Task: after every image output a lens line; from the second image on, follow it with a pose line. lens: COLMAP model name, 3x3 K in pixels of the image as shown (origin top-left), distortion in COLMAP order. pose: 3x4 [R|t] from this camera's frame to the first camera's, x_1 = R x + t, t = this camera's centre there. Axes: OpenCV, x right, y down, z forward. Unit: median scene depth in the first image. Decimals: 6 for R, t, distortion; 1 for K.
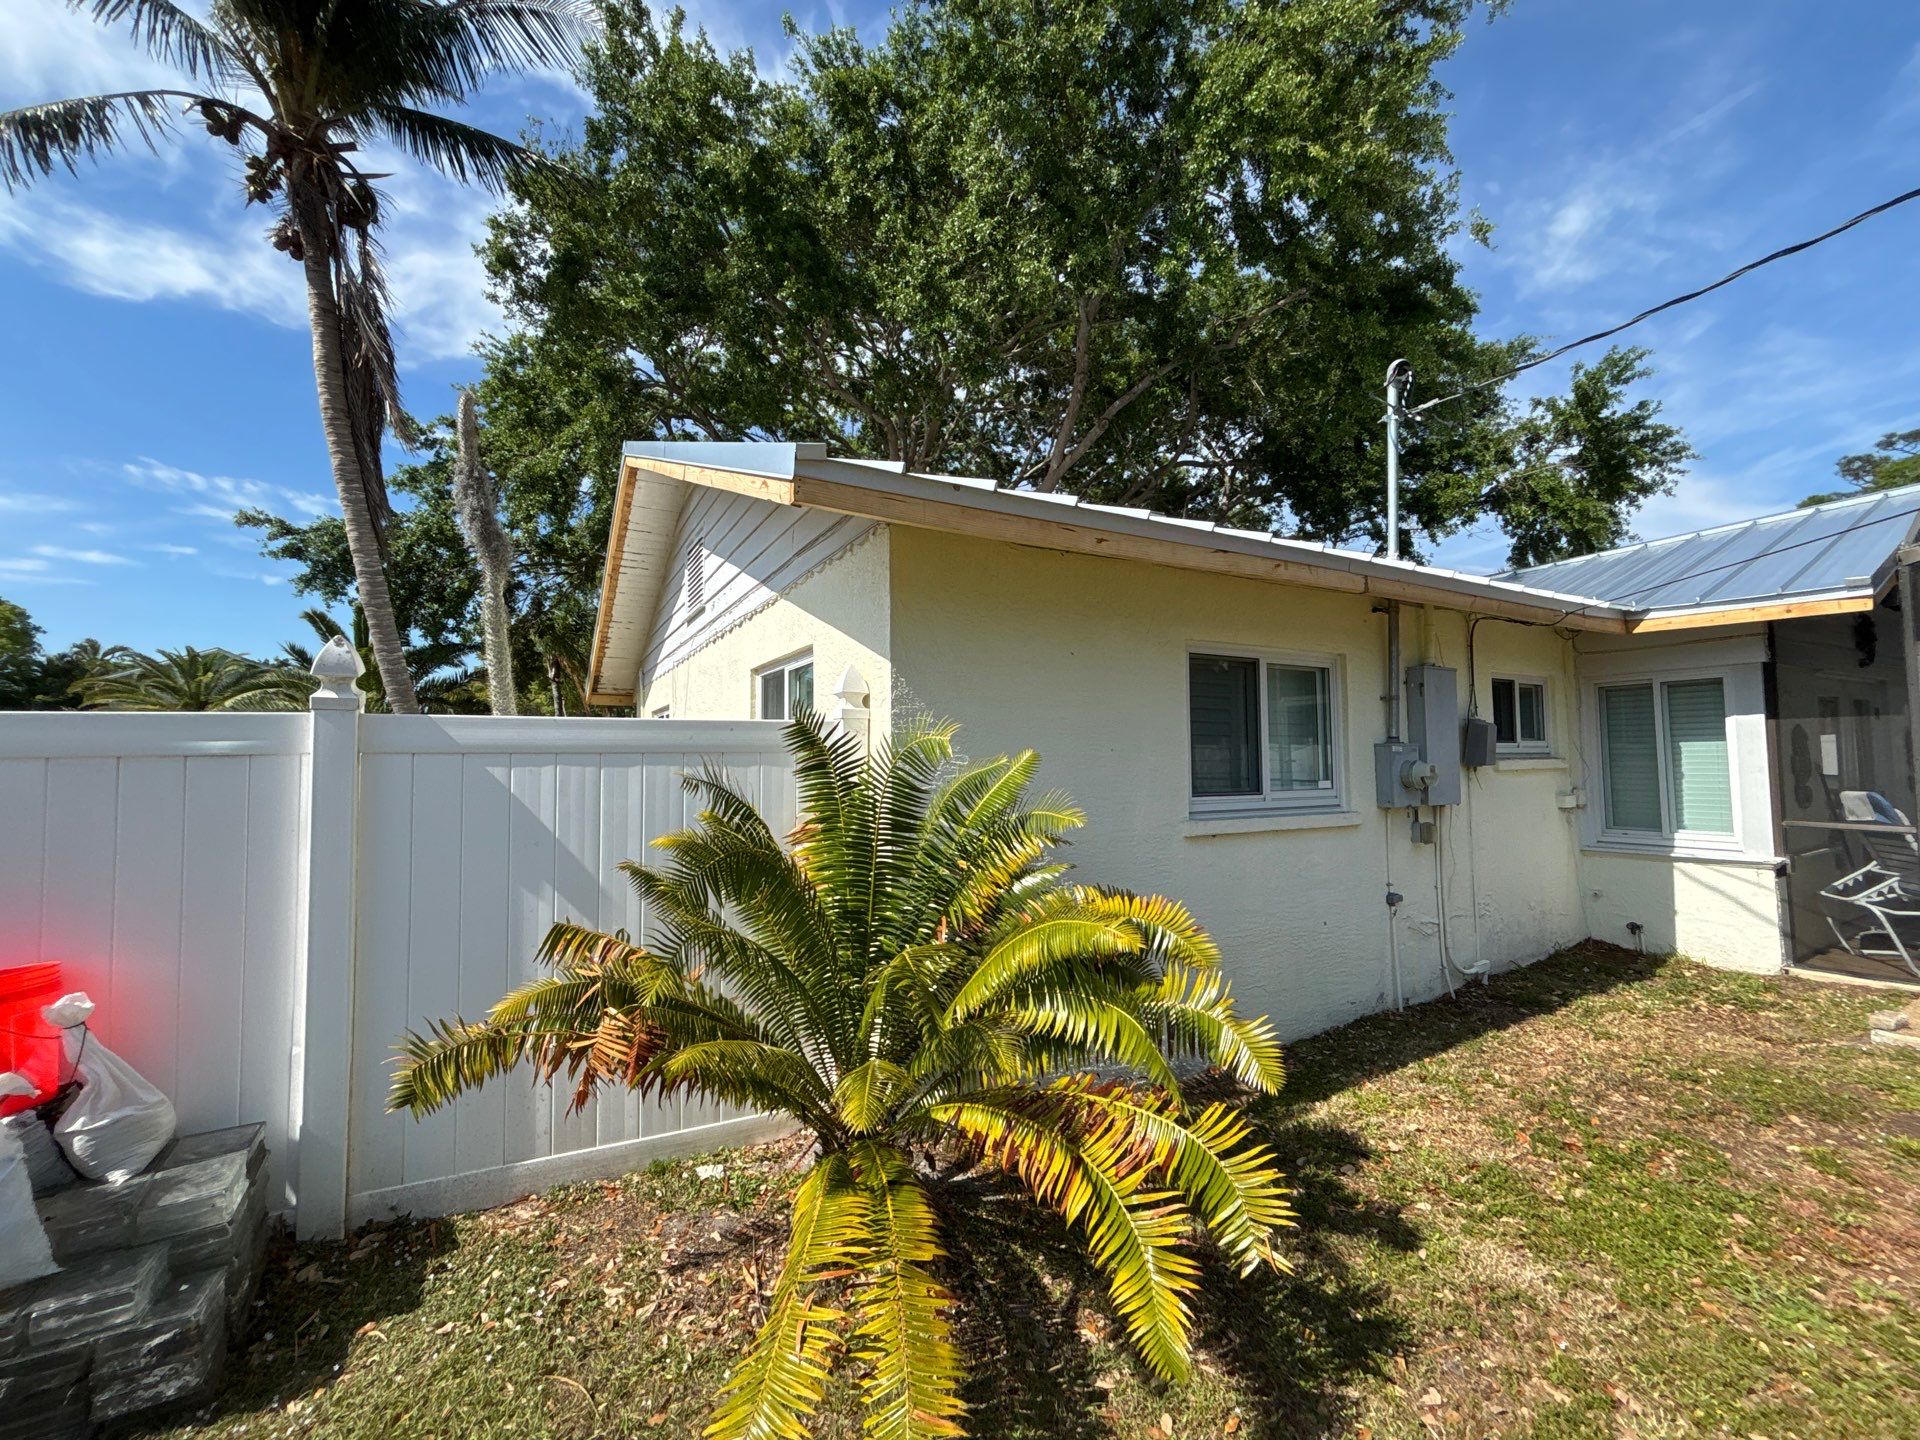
lens RADIAL K [[761.1, 0, 960.0], [0, 761.1, 720.0], [0, 0, 1]] dist [-0.001502, 0.000000]
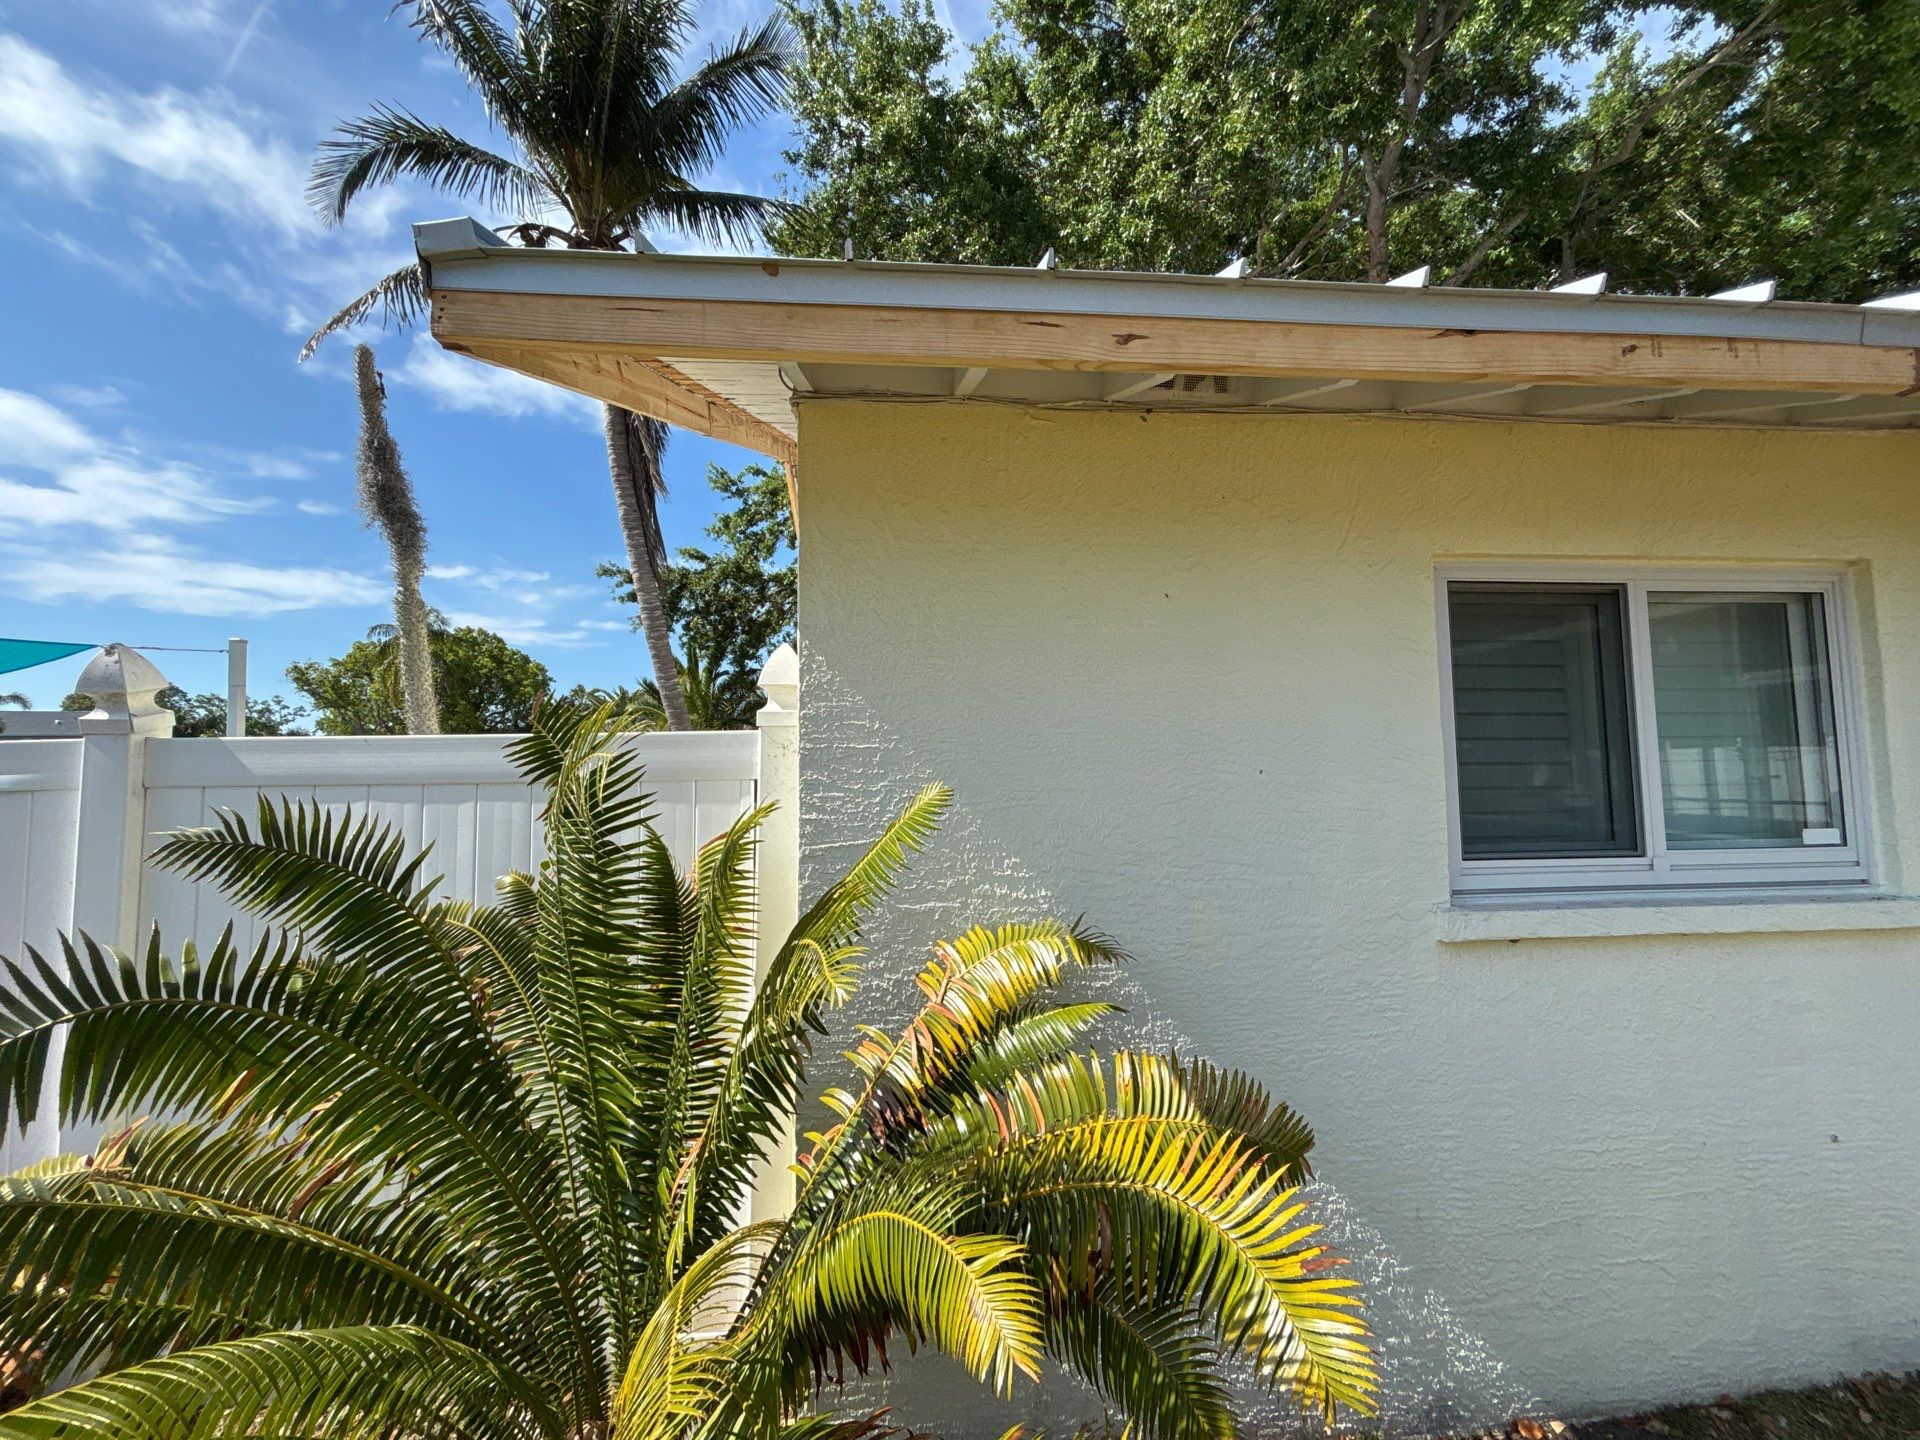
lens RADIAL K [[761.1, 0, 960.0], [0, 761.1, 720.0], [0, 0, 1]] dist [-0.001502, 0.000000]
pose [[0.911063, -0.032371, -0.410995, 0.177680], [0.026907, 0.999456, -0.019075, 0.006289], [0.411388, 0.006320, 0.911438, 0.329644]]
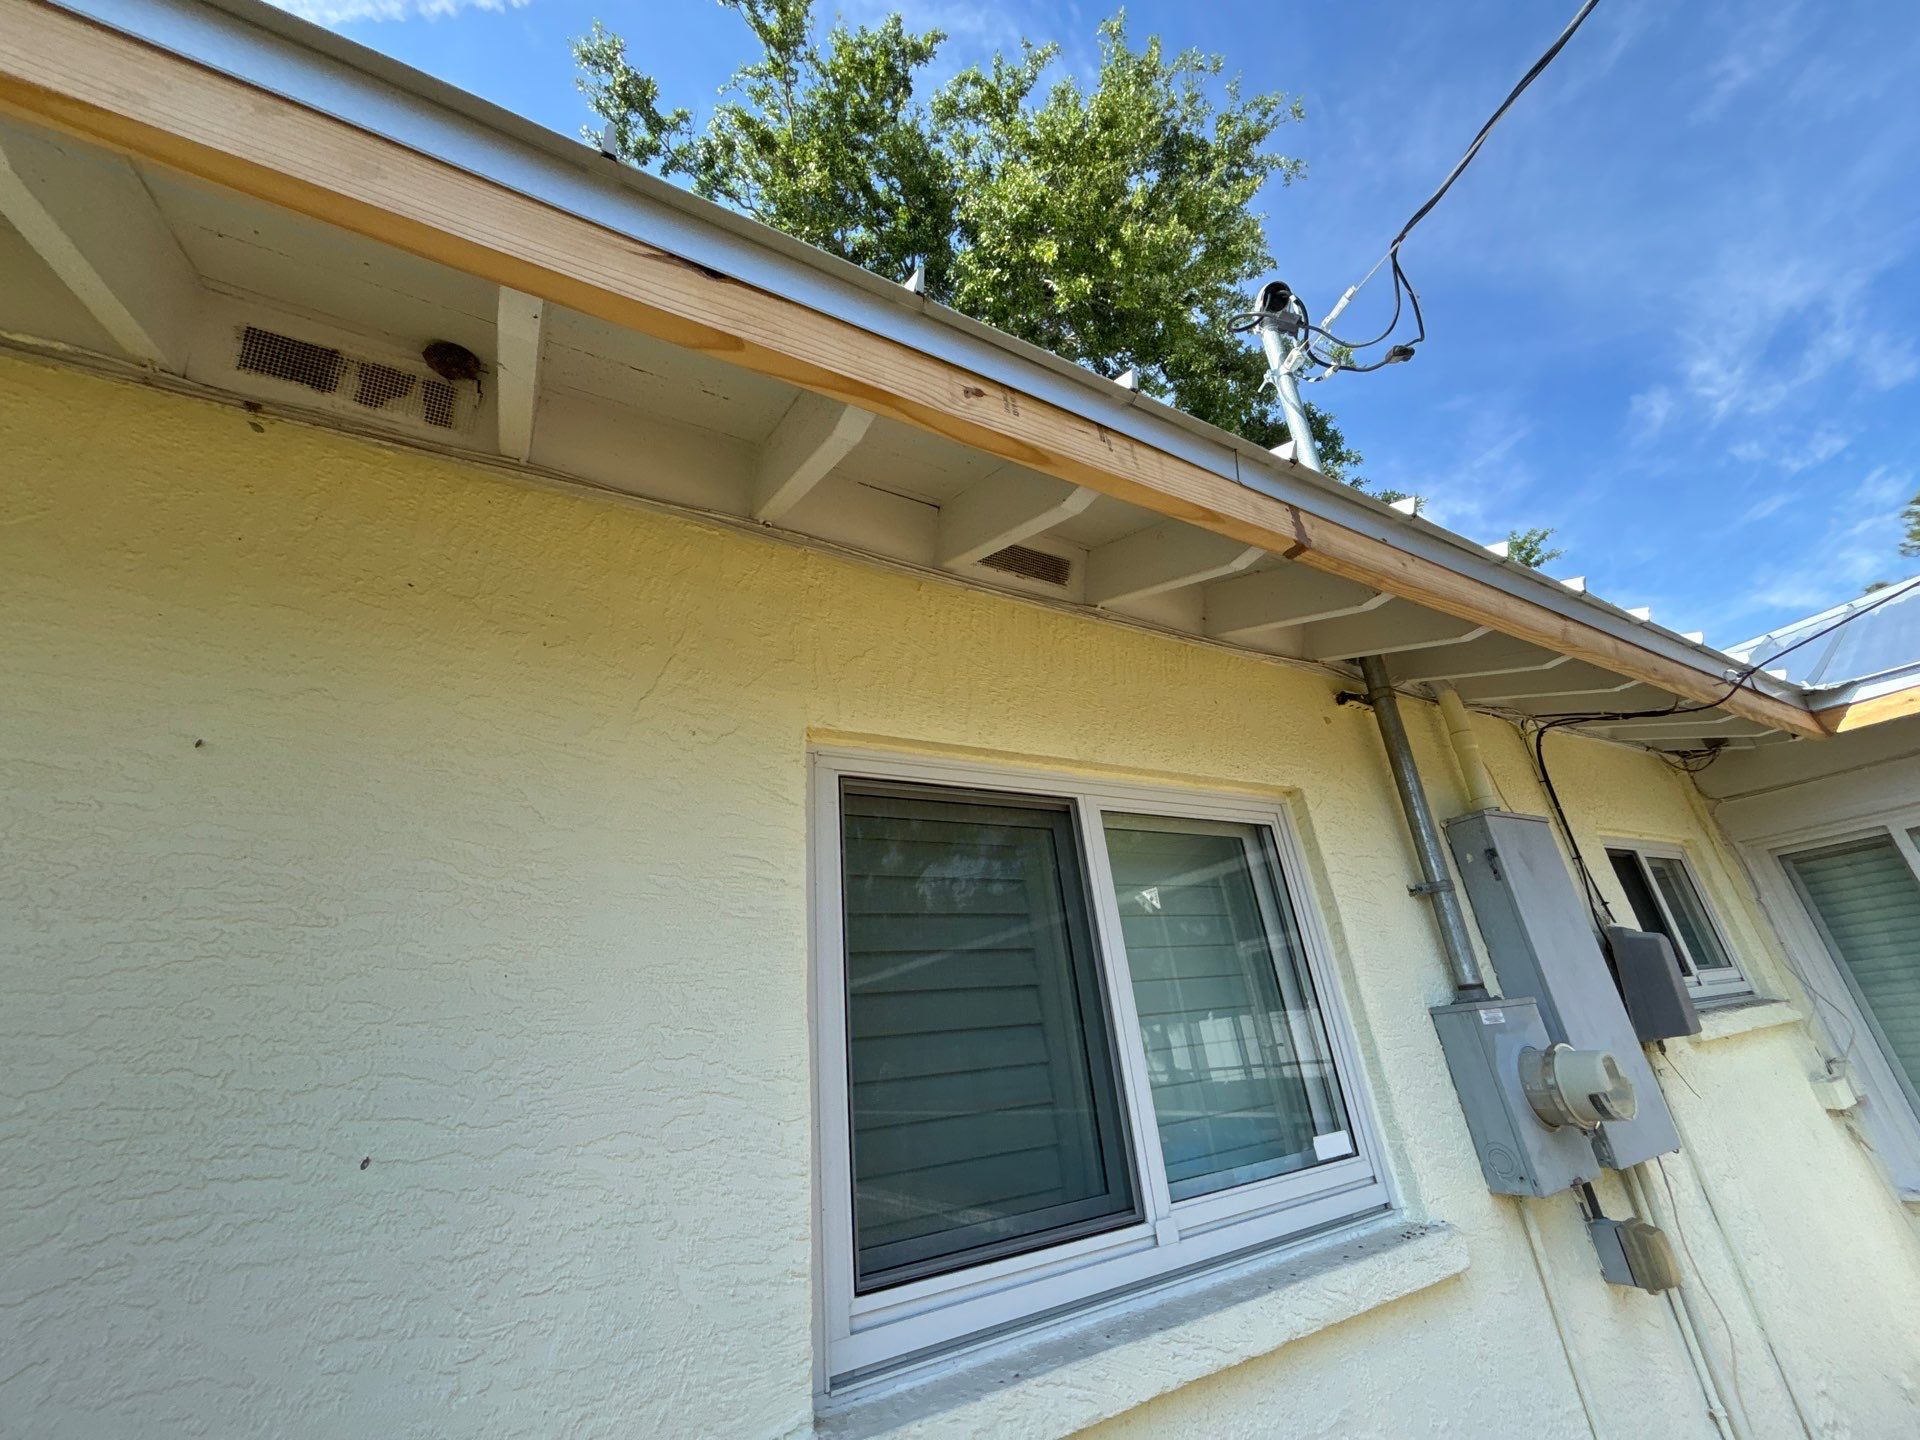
lens RADIAL K [[783.0, 0, 960.0], [0, 783.0, 720.0], [0, 0, 1]] dist [0.002104, 0.000245]
pose [[0.995347, -0.073868, 0.061869, 0.285498], [0.090894, 0.932903, -0.348468, 0.011088], [-0.031977, 0.352470, 0.935276, 0.568990]]
